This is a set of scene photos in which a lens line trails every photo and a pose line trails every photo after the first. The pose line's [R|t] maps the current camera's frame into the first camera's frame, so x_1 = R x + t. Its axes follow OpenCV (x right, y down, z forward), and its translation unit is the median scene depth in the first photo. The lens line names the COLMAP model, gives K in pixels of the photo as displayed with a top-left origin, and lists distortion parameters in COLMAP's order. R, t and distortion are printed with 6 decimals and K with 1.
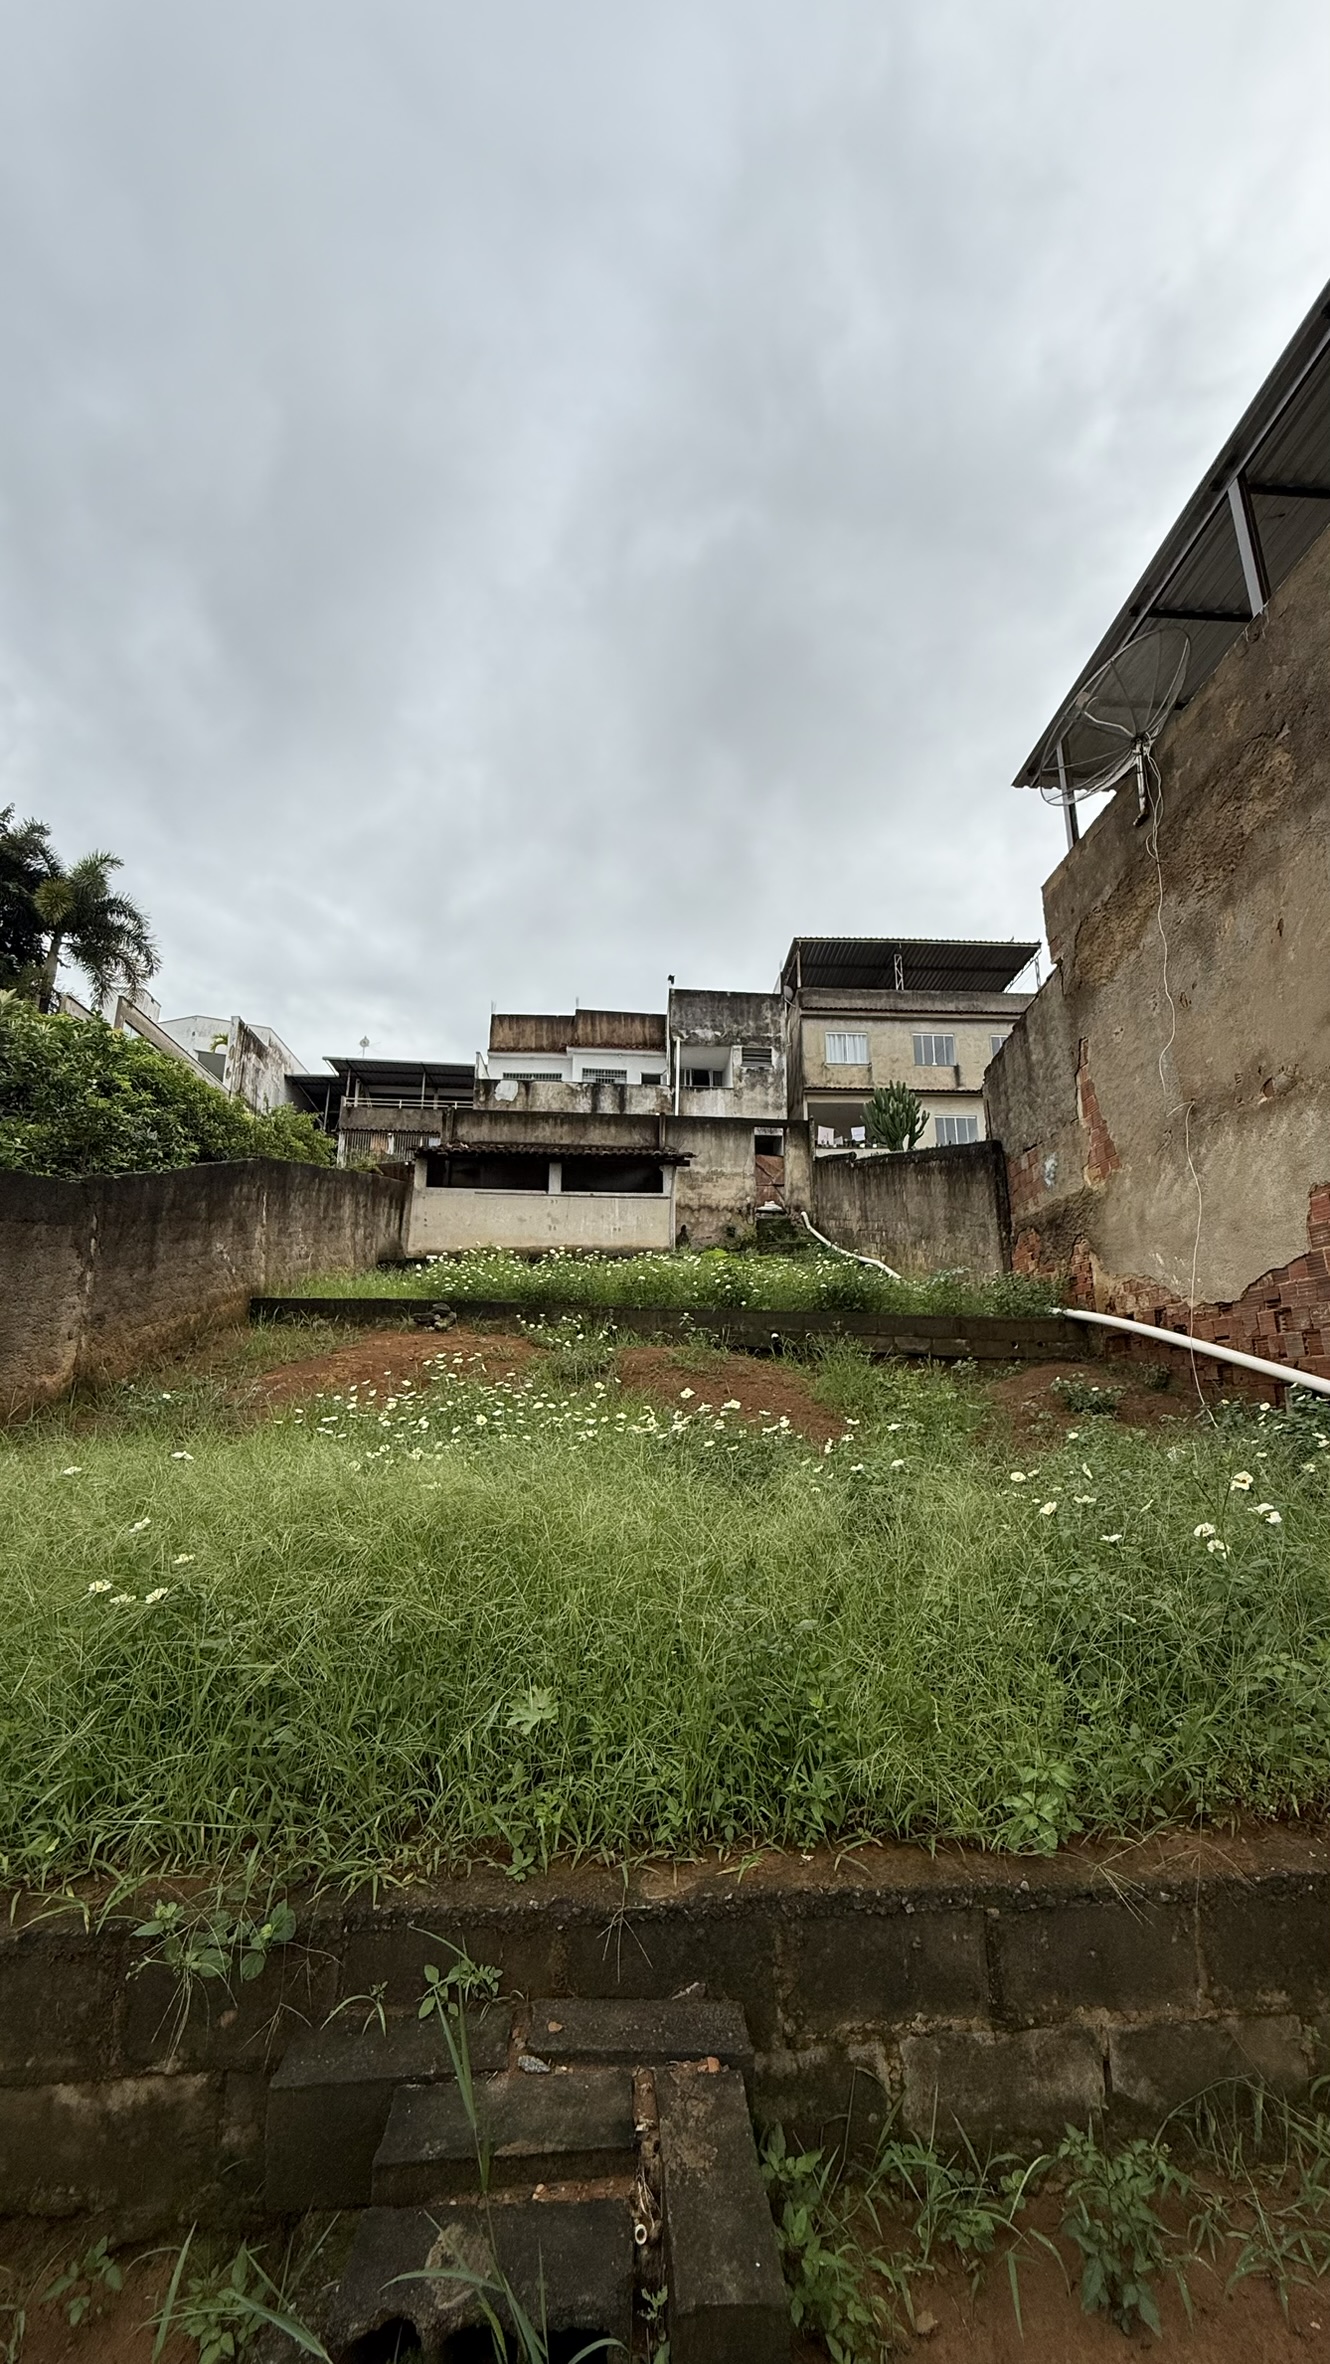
lens RADIAL K [[949.2, 0, 671.8], [0, 949.2, 1186.8], [0, 0, 1]] dist [-0.001628, 0.000010]
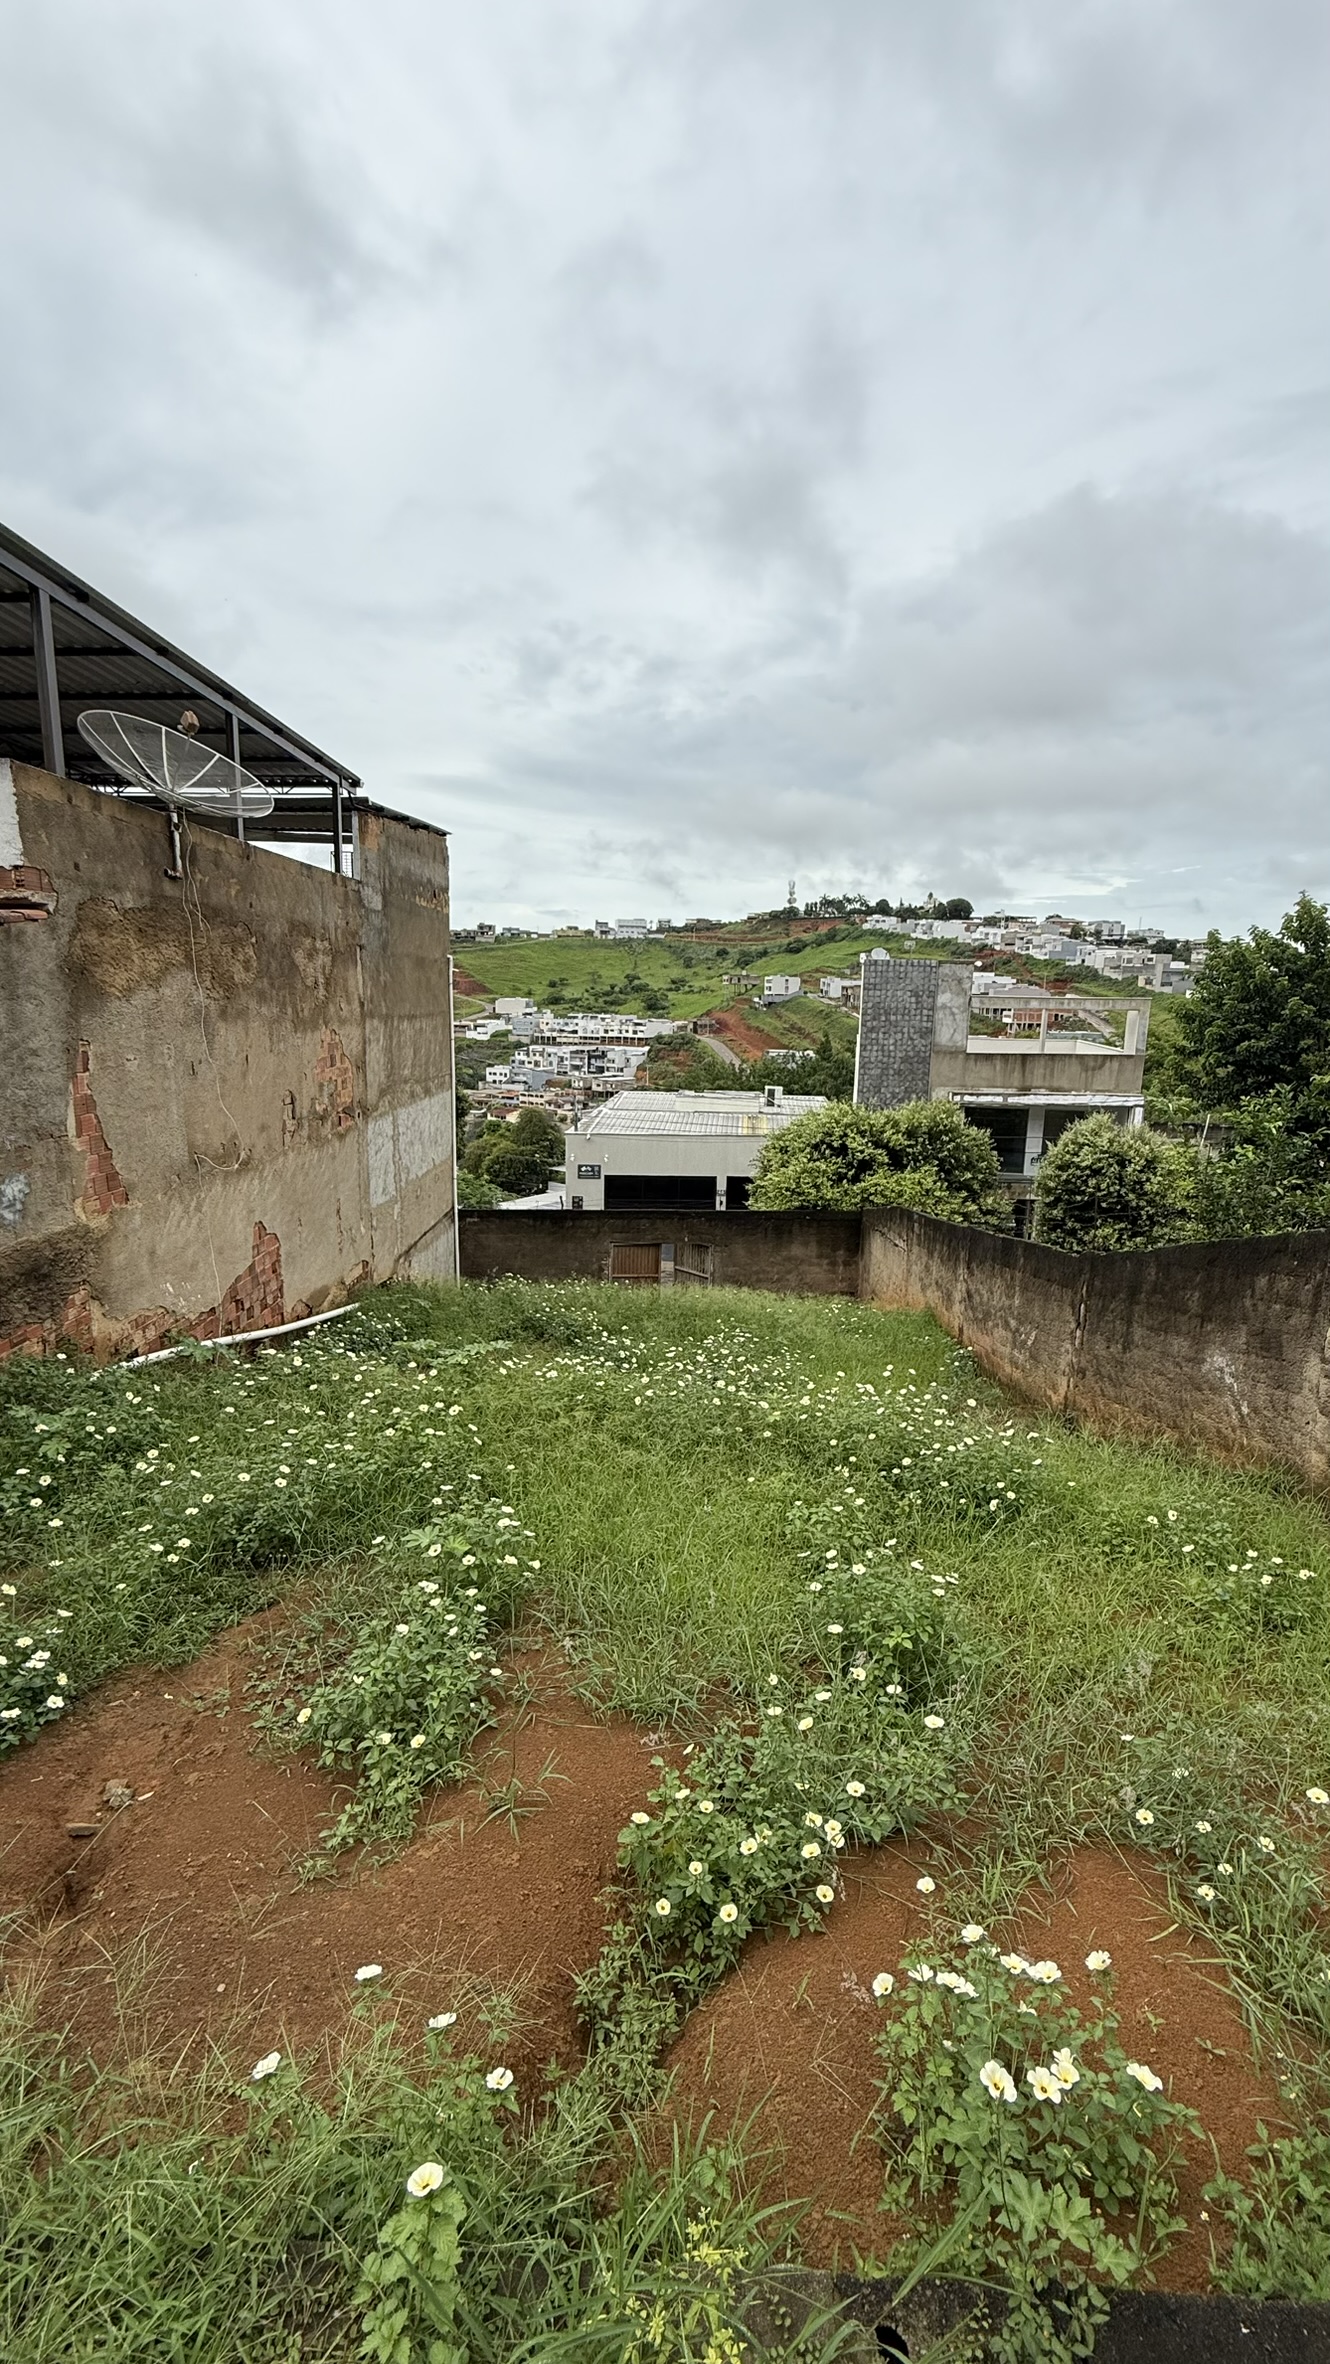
lens RADIAL K [[943.8, 0, 662.3], [0, 943.8, 1172.0], [0, 0, 1]] dist [-0.000192, 0.000233]
pose [[-0.997035, -0.037449, 0.067224, -0.124663], [-0.042082, 0.996737, -0.068877, -0.008497], [-0.064425, -0.071502, -0.995358, 1.836102]]
